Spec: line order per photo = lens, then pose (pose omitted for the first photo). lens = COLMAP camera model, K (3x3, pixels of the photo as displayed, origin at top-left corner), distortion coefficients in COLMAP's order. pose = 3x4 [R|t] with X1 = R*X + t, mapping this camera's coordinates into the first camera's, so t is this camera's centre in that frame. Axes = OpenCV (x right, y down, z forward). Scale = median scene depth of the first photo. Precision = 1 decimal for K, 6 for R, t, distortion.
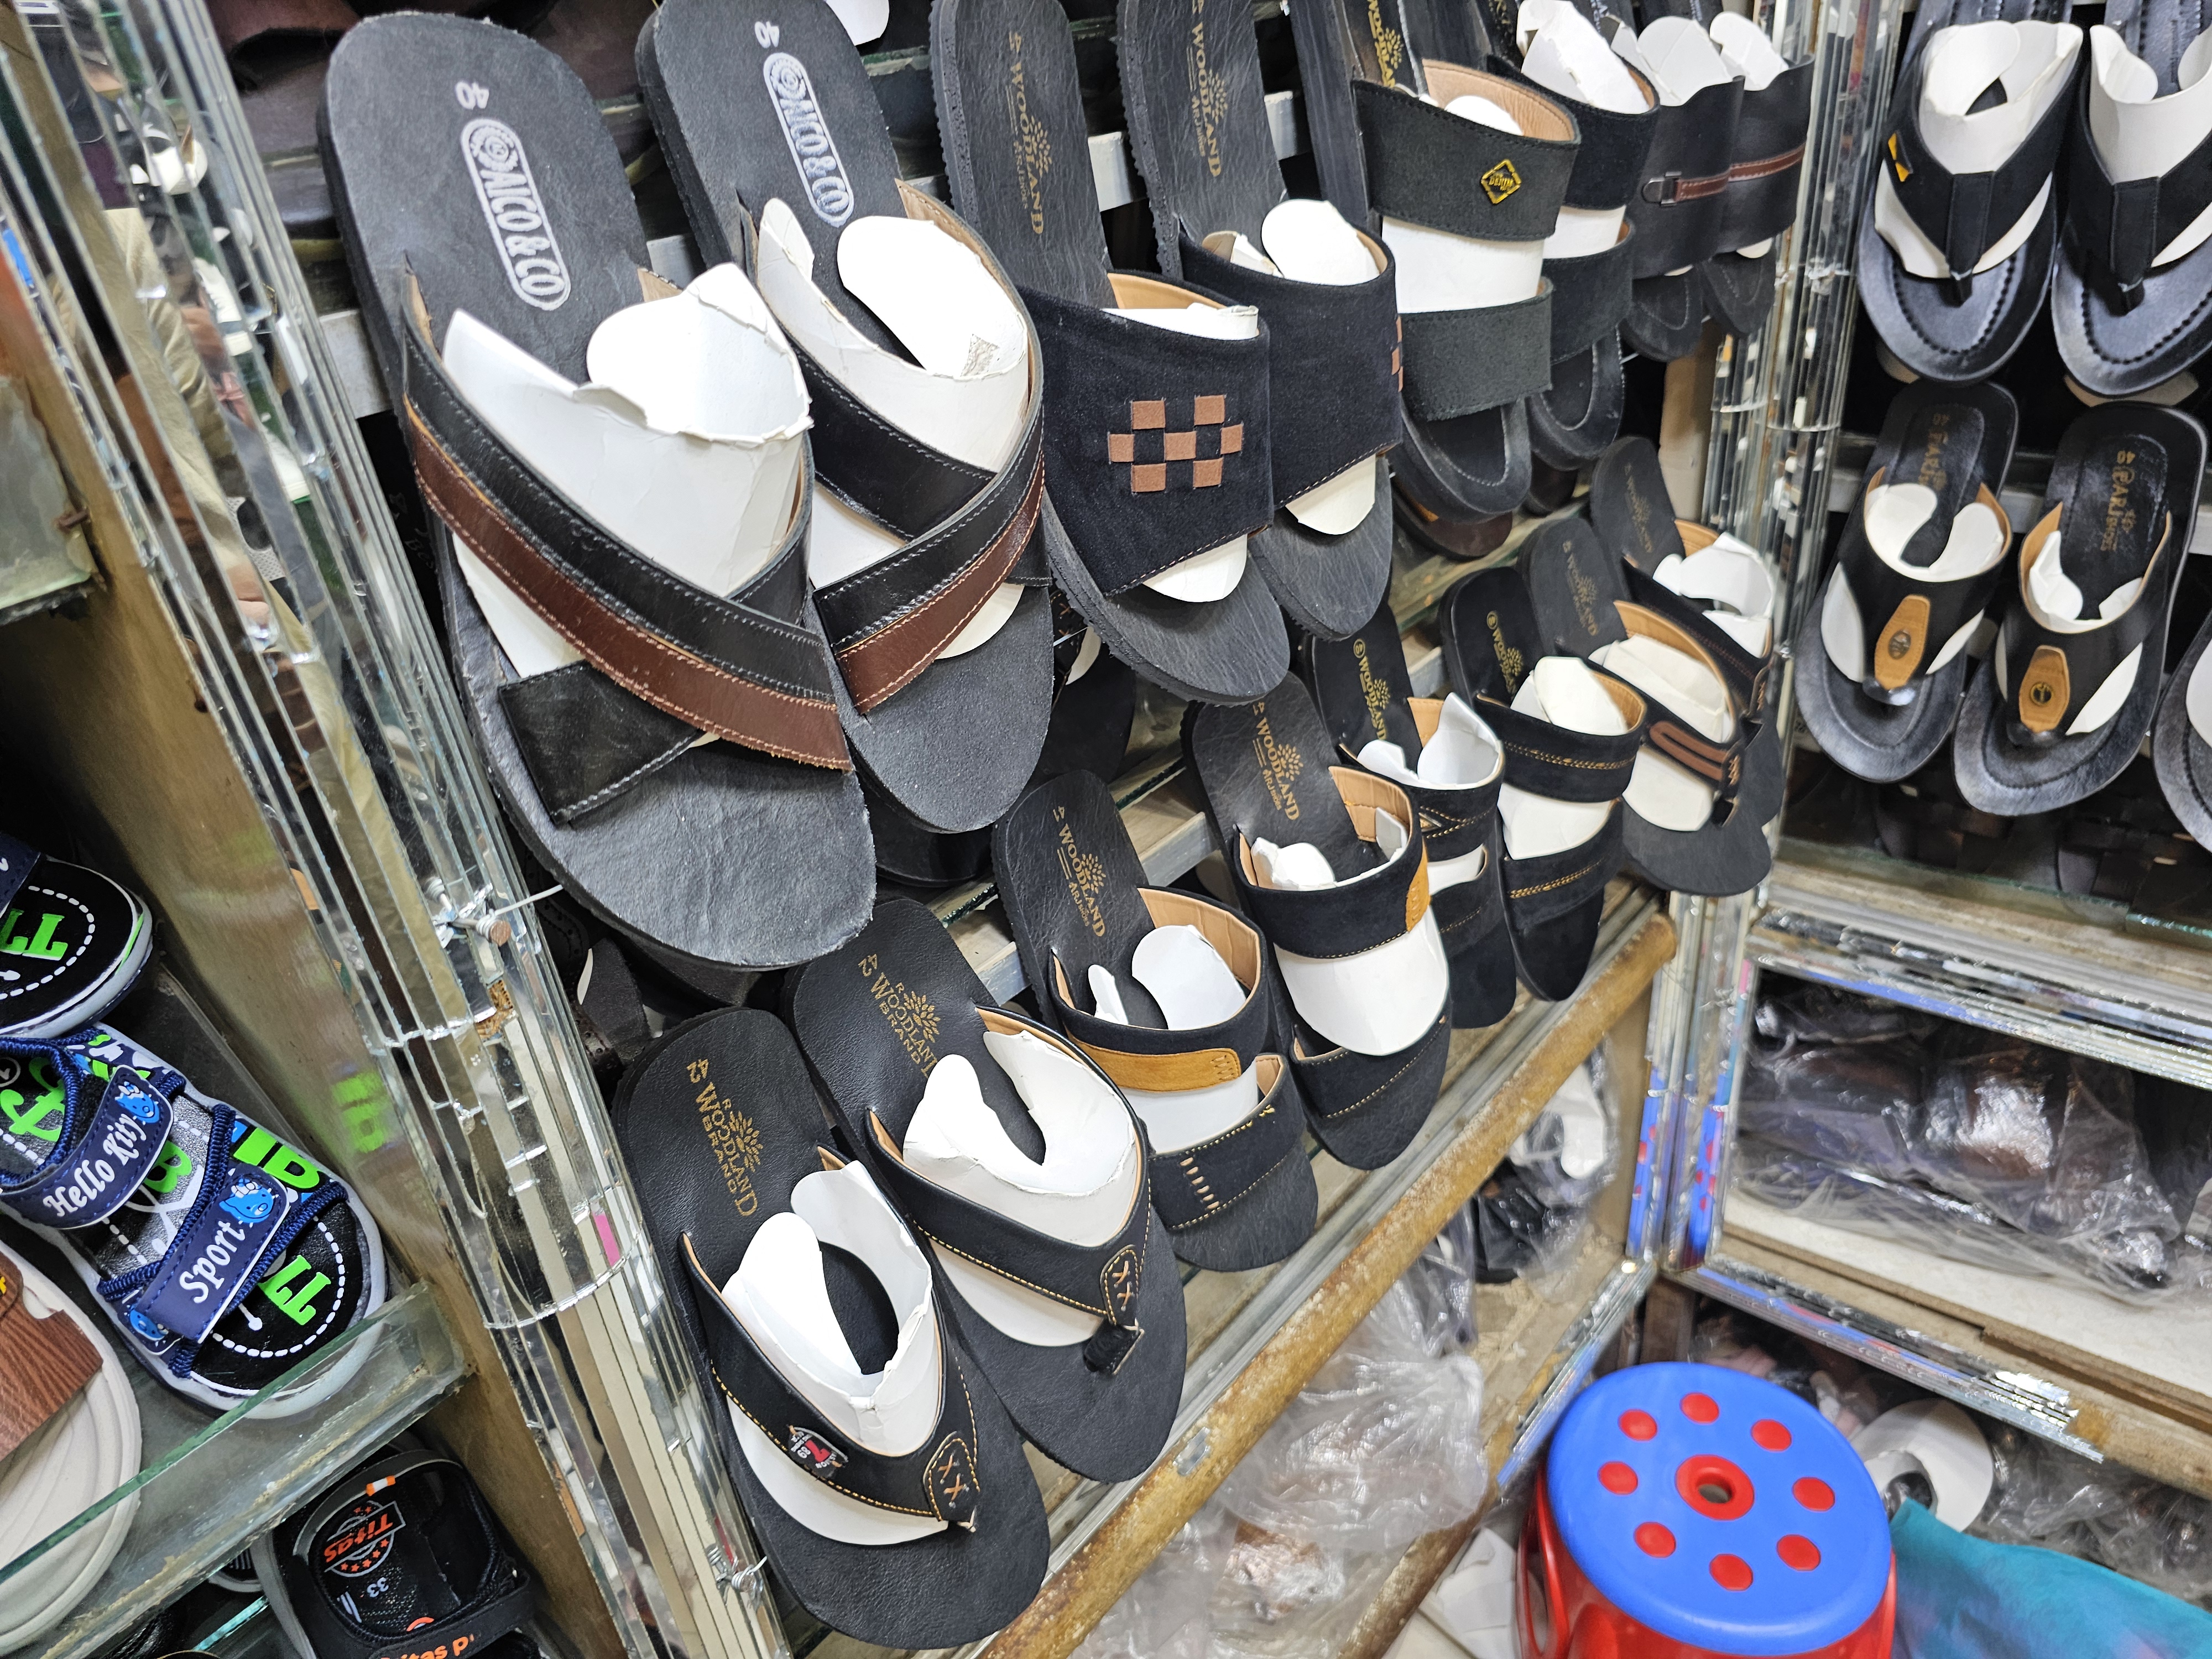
lens RADIAL K [[1543.3, 0, 1094.3], [0, 1543.3, 829.0], [0, 0, 1]] dist [0.043142, -0.041511]
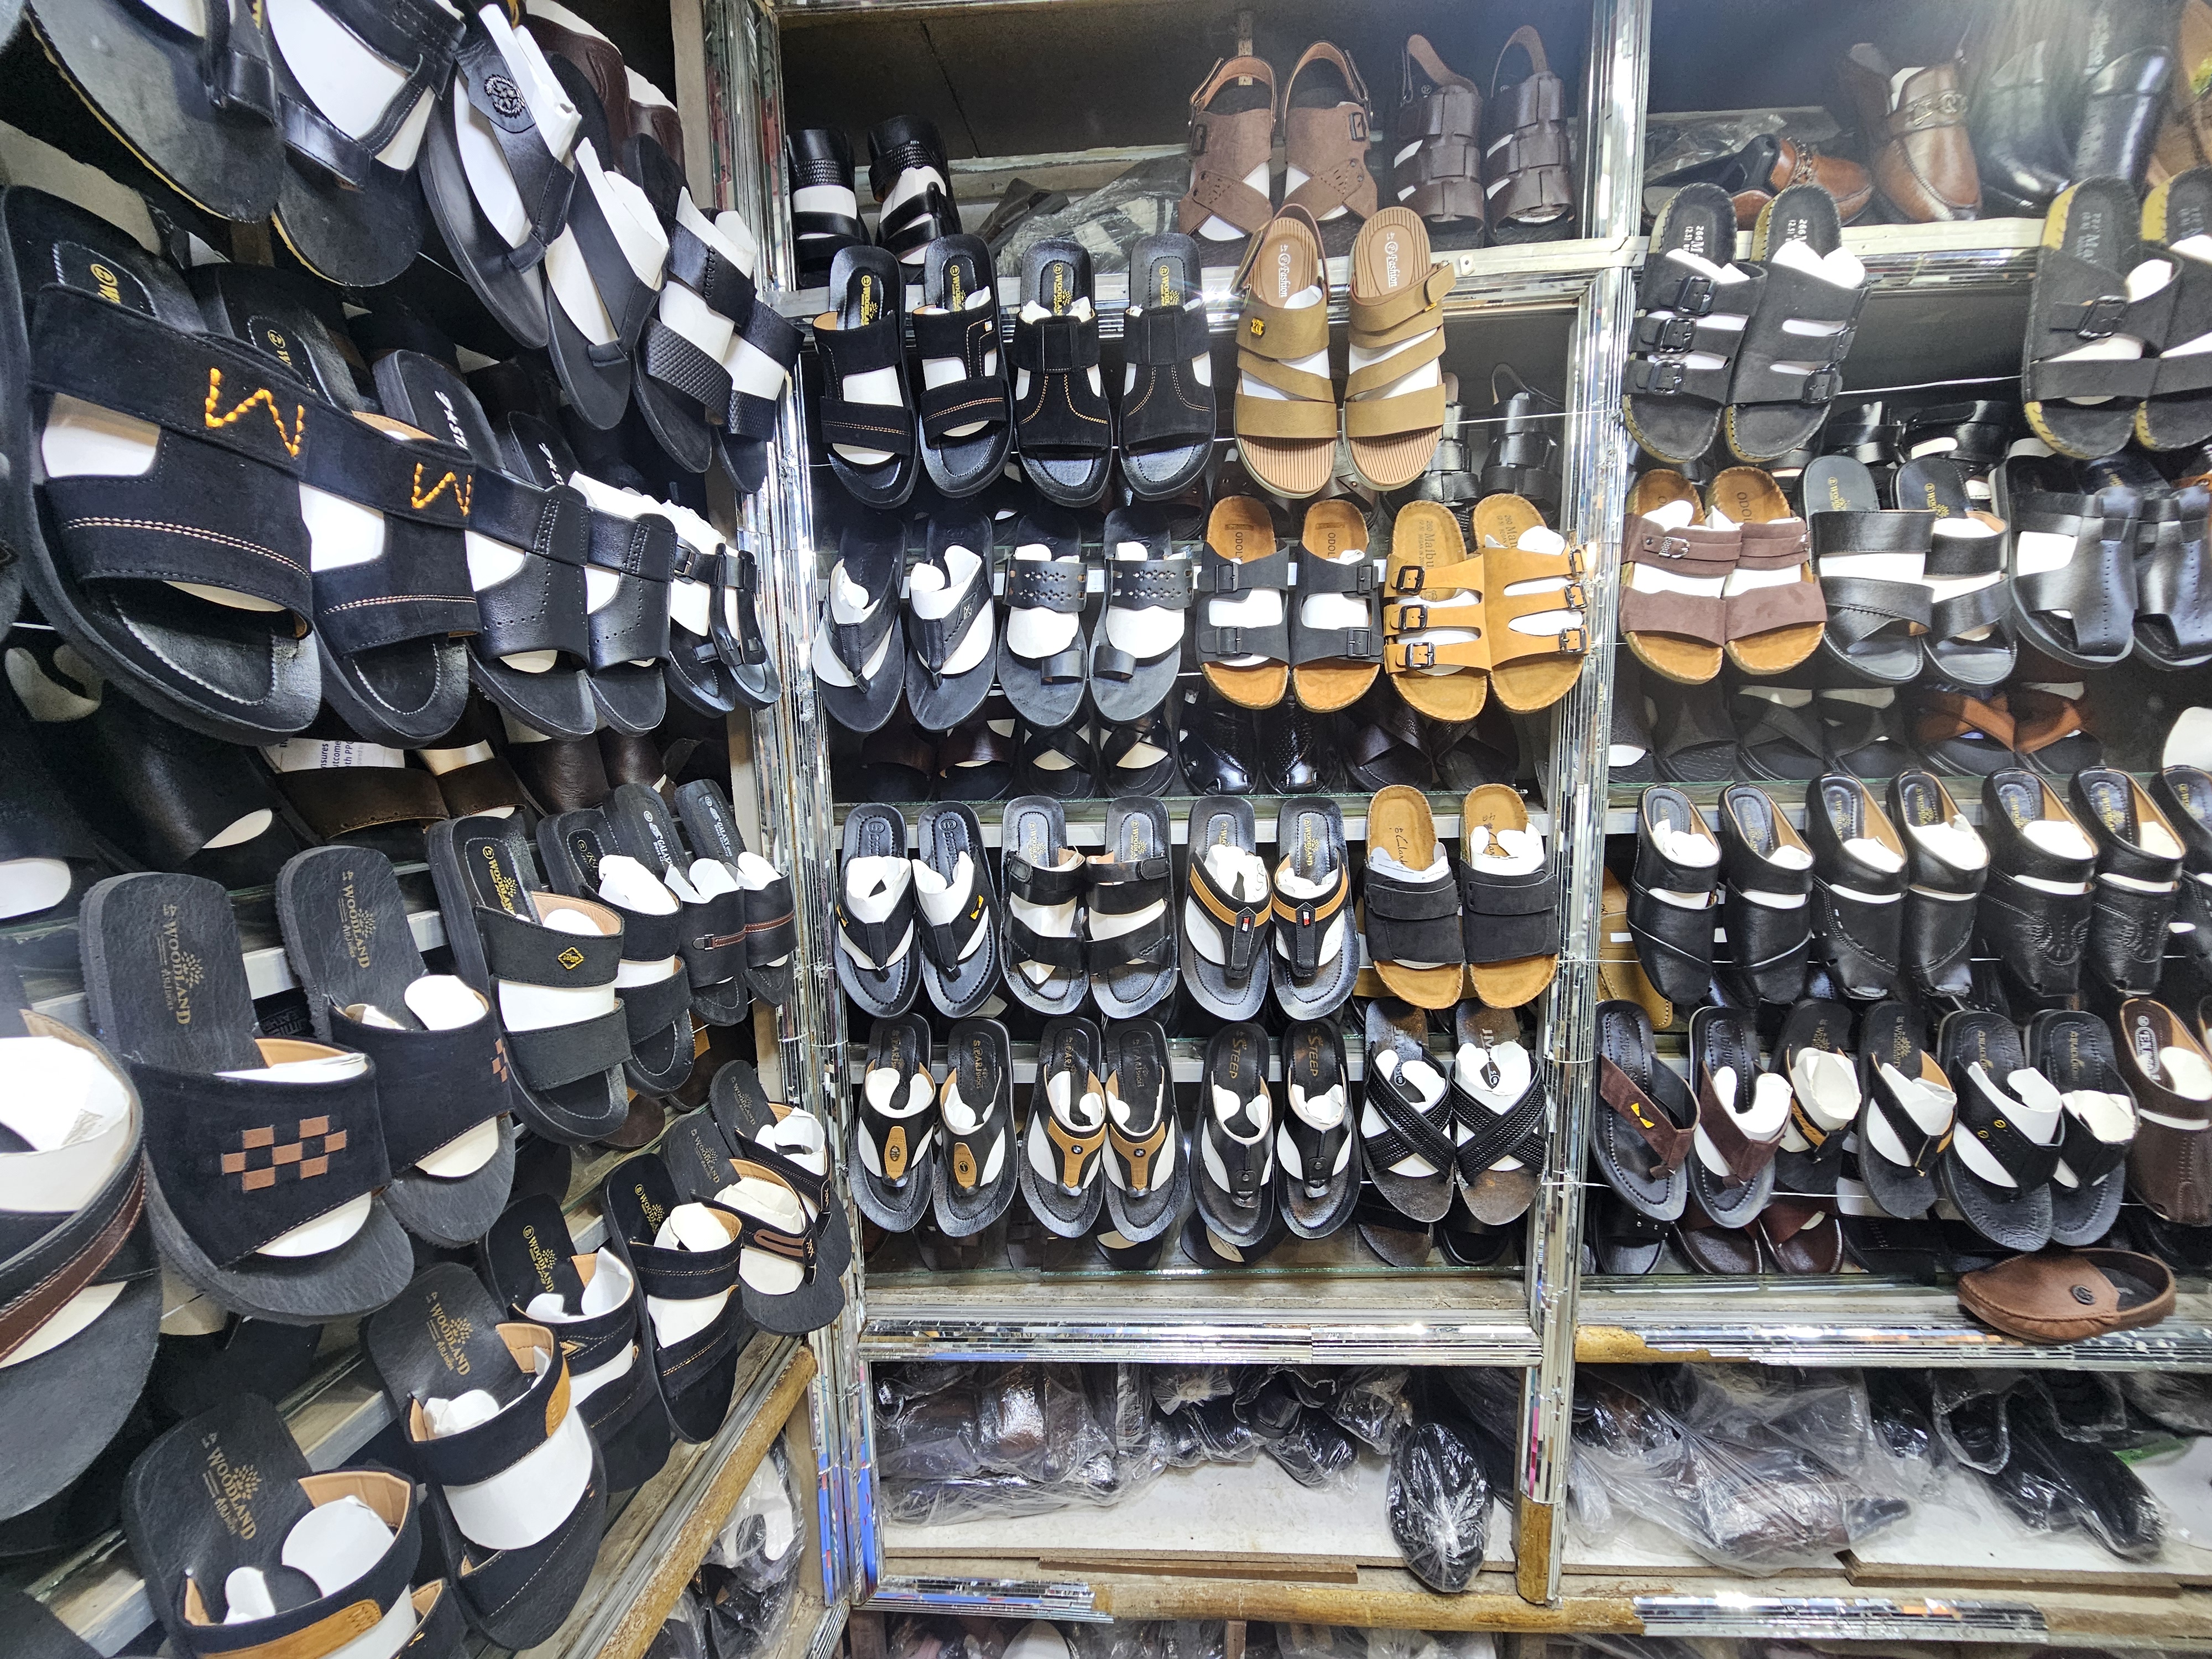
lens RADIAL K [[918.1, 0, 1097.3], [0, 918.1, 847.4], [0, 0, 1]] dist [-0.004463, 0.003677]
pose [[0.823440, 0.001560, 0.567402, 0.108867], [0.240121, 0.905078, -0.350963, -0.007621], [-0.514091, 0.425242, 0.744903, -0.111203]]
